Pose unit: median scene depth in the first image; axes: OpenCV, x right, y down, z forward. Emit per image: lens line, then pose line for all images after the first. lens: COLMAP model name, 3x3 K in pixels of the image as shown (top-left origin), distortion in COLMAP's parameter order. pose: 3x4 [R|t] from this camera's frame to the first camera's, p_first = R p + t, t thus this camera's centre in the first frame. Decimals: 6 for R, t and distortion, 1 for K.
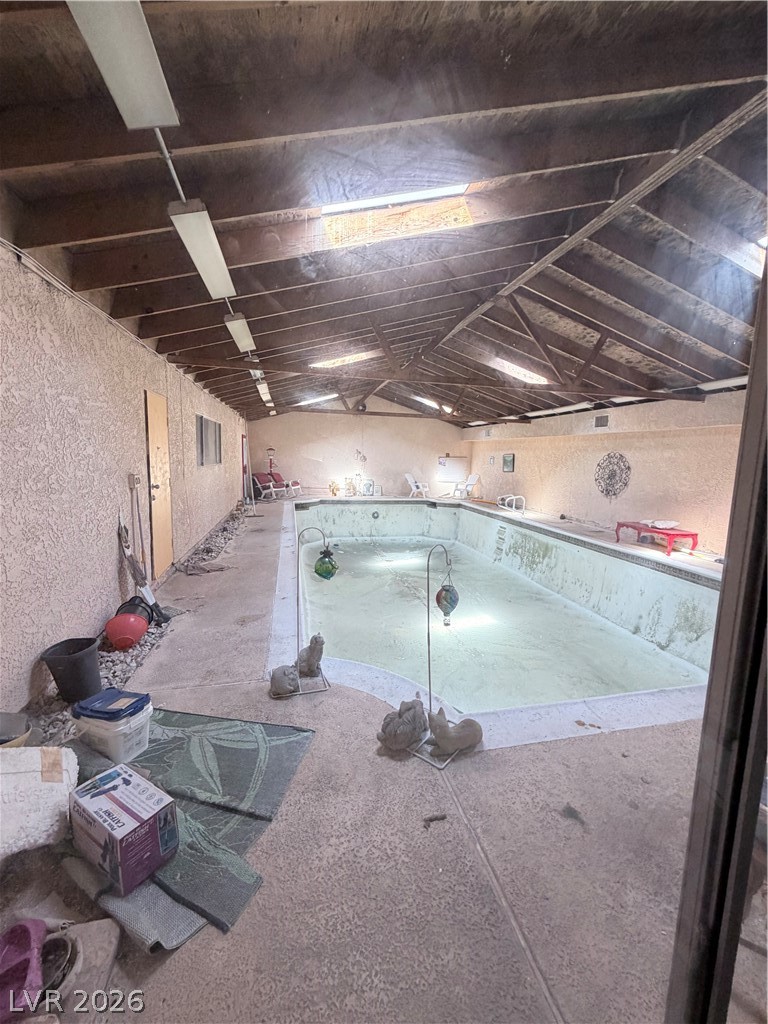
lens RADIAL K [[408.1, 0, 380.0], [0, 408.1, 508.8], [0, 0, 1]] dist [0.002334, 0.000069]
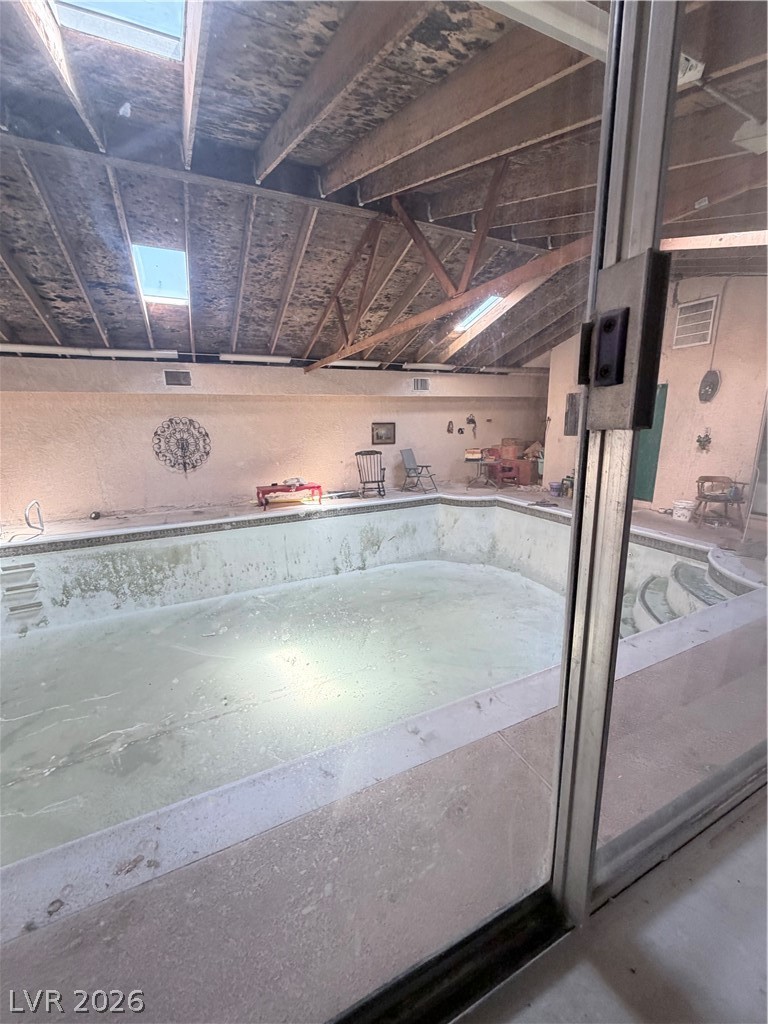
lens RADIAL K [[408.1, 0, 381.6], [0, 408.1, 512.0], [0, 0, 1]] dist [0.002334, 0.000069]
pose [[-0.217171, -0.215310, 0.952092, -0.358067], [0.153910, 0.955617, 0.251214, -0.101841], [-0.963924, 0.201093, -0.174393, 0.800156]]
